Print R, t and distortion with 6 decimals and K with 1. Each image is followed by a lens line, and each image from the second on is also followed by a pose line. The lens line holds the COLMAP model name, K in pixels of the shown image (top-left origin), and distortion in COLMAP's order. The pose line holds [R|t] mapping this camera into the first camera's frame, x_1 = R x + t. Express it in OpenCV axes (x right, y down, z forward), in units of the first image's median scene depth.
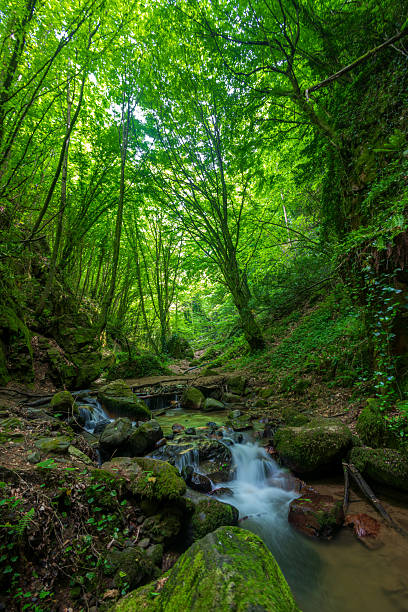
lens RADIAL K [[266.7, 0, 206.2], [0, 266.7, 311.0], [0, 0, 1]] dist [0.000727, -0.000603]
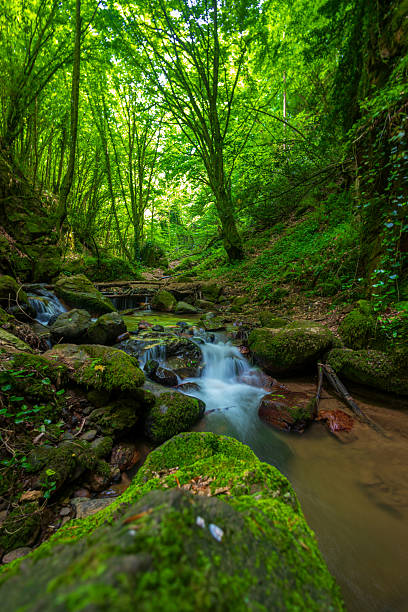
lens RADIAL K [[267.8, 0, 204.0], [0, 267.8, 306.0], [0, 0, 1]] dist [-0.000463, -0.000141]
pose [[0.994356, 0.055982, 0.090119, 0.006730], [-0.079703, 0.954823, 0.286289, 0.072133], [-0.070020, -0.291856, 0.953896, 0.097422]]
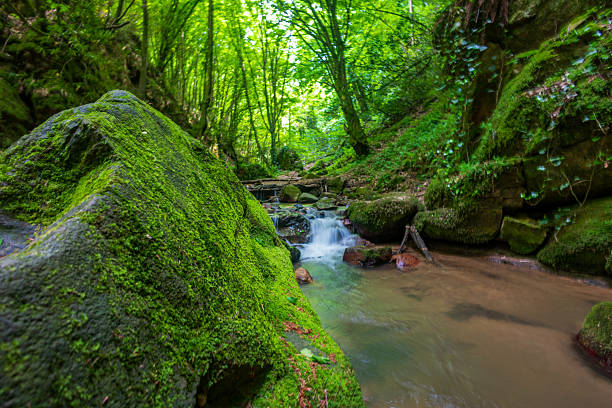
lens RADIAL K [[267.8, 0, 307.2], [0, 267.8, 202.7], [0, 0, 1]] dist [-0.000463, -0.000141]
pose [[0.998405, 0.008216, -0.055858, 0.088713], [0.006874, 0.964307, 0.264699, 0.096355], [0.056039, -0.264660, 0.962712, -0.028671]]
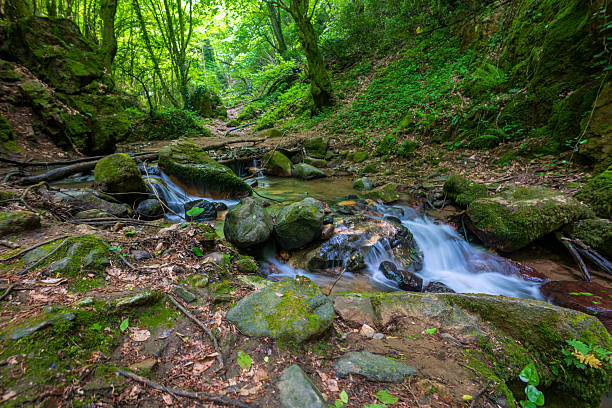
lens RADIAL K [[272.1, 0, 306.0], [0, 272.1, 204.0], [0, 0, 1]] dist [0.001090, 0.000175]
pose [[0.957183, -0.056350, 0.283948, -0.241329], [-0.077027, 0.895934, 0.437458, 0.094101], [-0.279049, -0.440598, 0.853232, 0.296256]]
